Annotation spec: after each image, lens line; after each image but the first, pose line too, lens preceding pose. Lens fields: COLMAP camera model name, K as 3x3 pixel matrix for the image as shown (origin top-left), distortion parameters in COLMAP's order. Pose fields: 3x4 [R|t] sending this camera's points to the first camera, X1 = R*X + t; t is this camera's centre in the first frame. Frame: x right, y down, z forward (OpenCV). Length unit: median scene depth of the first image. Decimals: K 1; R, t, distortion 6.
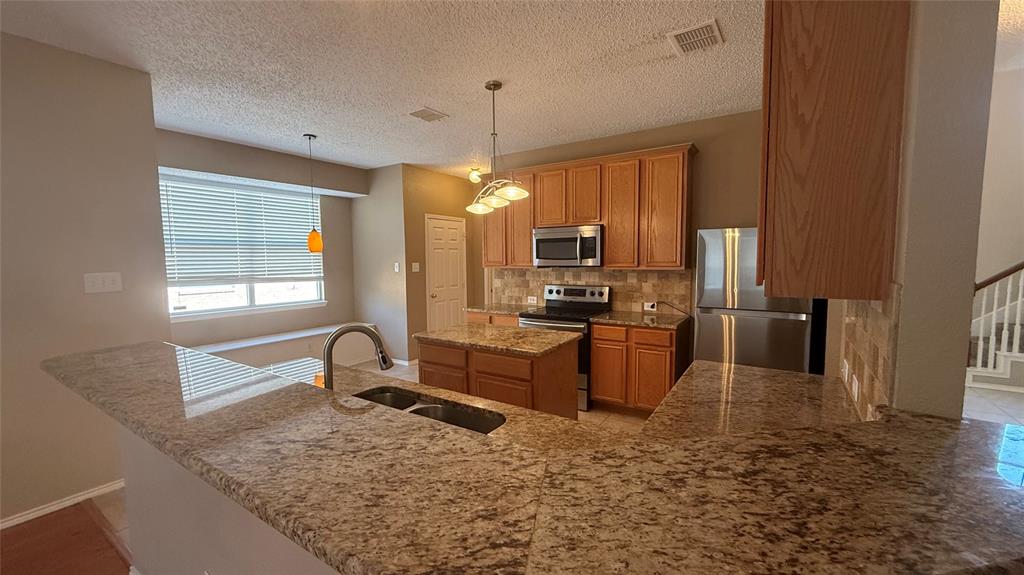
lens RADIAL K [[408.2, 0, 508.7], [0, 408.2, 288.8], [0, 0, 1]] dist [0.000033, 0.000182]
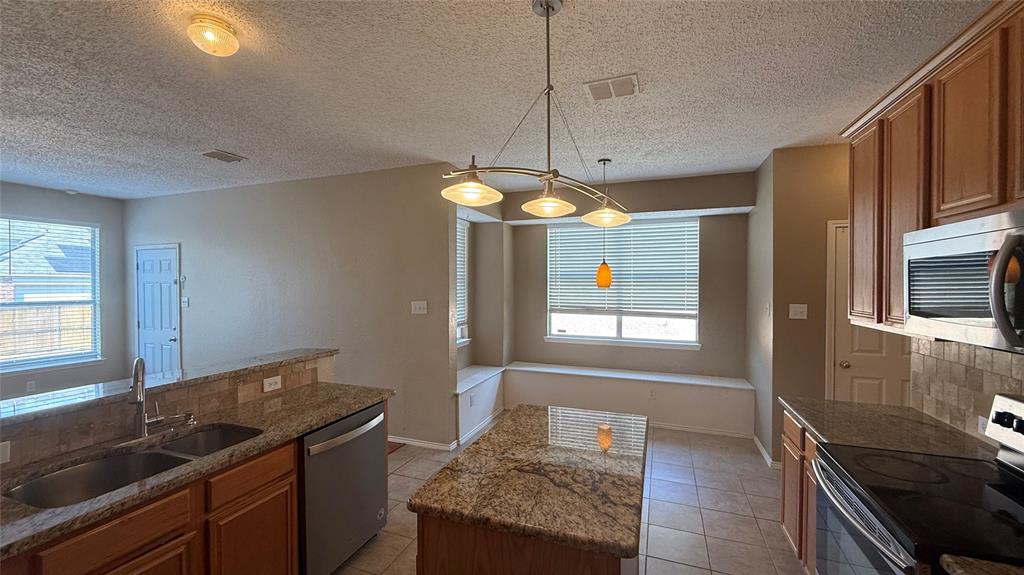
lens RADIAL K [[408.2, 0, 508.7], [0, 408.2, 288.8], [0, 0, 1]] dist [0.000033, 0.000182]
pose [[0.229240, 0.019869, -0.973167, 0.334931], [-0.080277, 0.996772, 0.001441, -0.067184], [0.970054, 0.077792, 0.230095, 0.559997]]
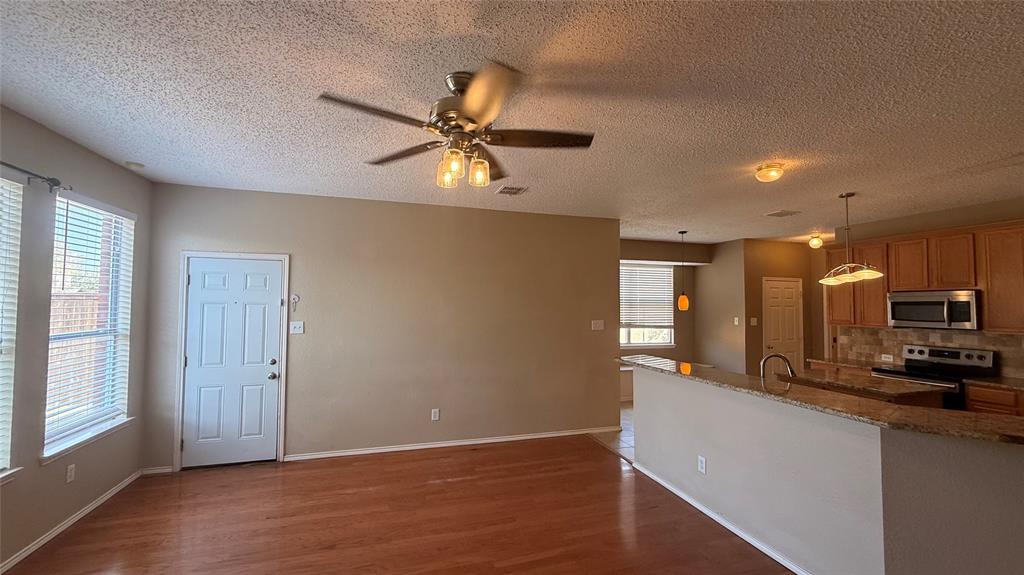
lens RADIAL K [[408.2, 0, 508.7], [0, 408.2, 288.8], [0, 0, 1]] dist [0.000033, 0.000182]
pose [[0.774594, -0.008609, -0.632400, -0.034154], [-0.065381, 0.993460, -0.093607, 0.013741], [0.629070, 0.113854, 0.768966, -0.489064]]
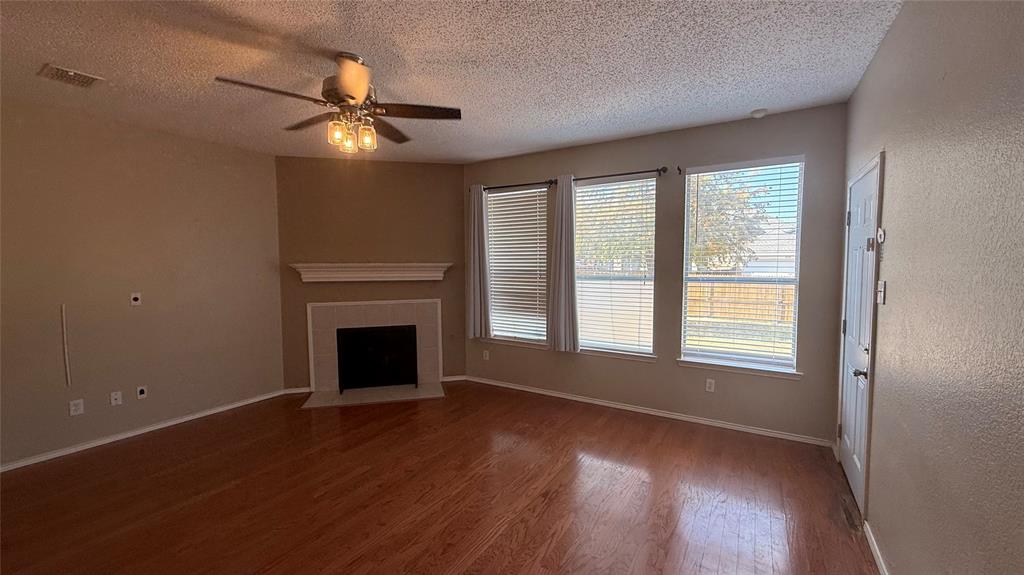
lens RADIAL K [[408.2, 0, 508.7], [0, 408.2, 288.8], [0, 0, 1]] dist [0.000033, 0.000182]
pose [[-0.999075, 0.019171, -0.038500, -0.549774], [0.013369, 0.989243, 0.145667, -0.032735], [0.040878, 0.145017, -0.988584, 0.394153]]
